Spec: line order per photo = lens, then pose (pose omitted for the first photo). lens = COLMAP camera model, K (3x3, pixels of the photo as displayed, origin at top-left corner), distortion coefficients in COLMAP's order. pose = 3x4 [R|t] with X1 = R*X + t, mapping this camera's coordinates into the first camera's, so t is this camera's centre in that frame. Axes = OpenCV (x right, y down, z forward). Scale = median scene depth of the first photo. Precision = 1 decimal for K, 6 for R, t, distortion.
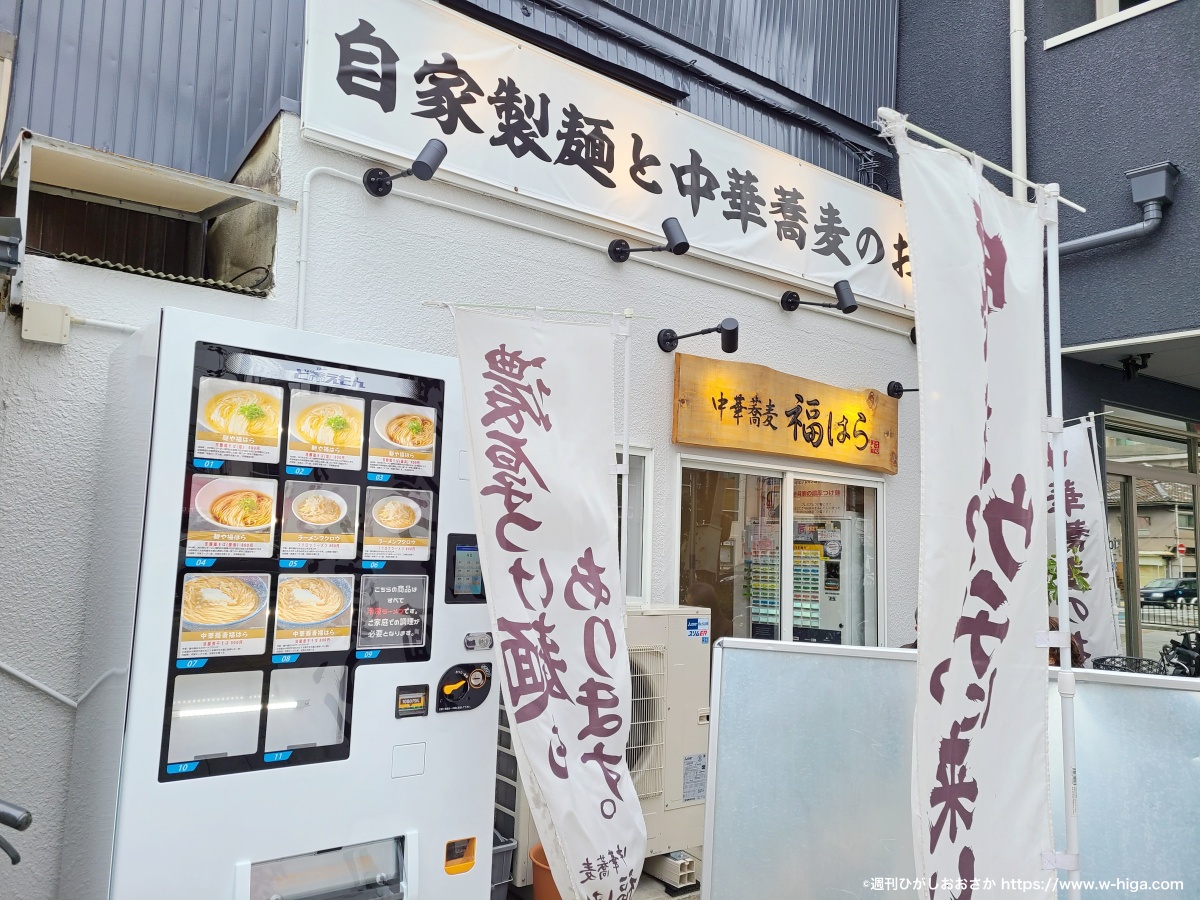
lens RADIAL K [[962.4, 0, 600.0], [0, 962.4, 450.0], [0, 0, 1]] dist [0.068734, 0.001603]
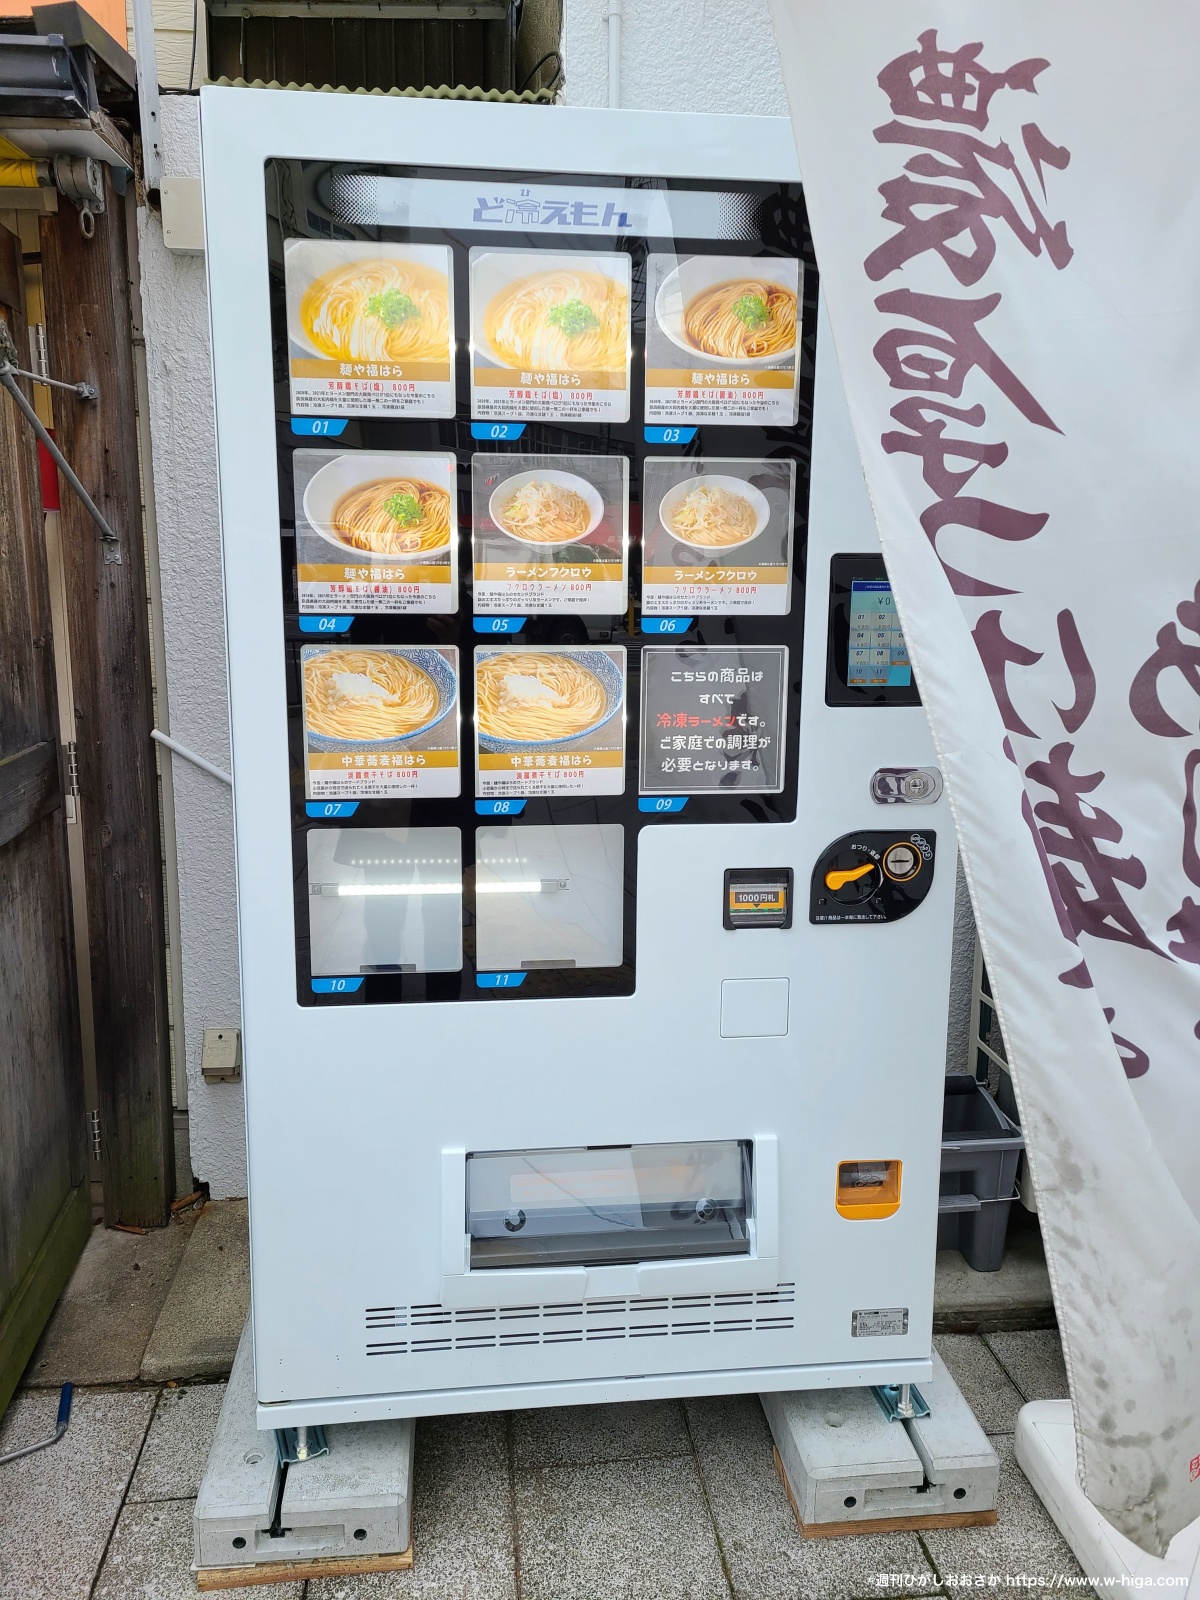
lens RADIAL K [[1283.3, 0, 600.0], [0, 1283.3, 800.0], [0, 0, 1]] dist [0.068734, 0.001603]
pose [[0.856878, 0.069203, -0.510853, 0.070860], [0.075176, 0.963582, 0.256627, 0.036284], [0.510008, -0.258302, 0.820470, 0.441017]]
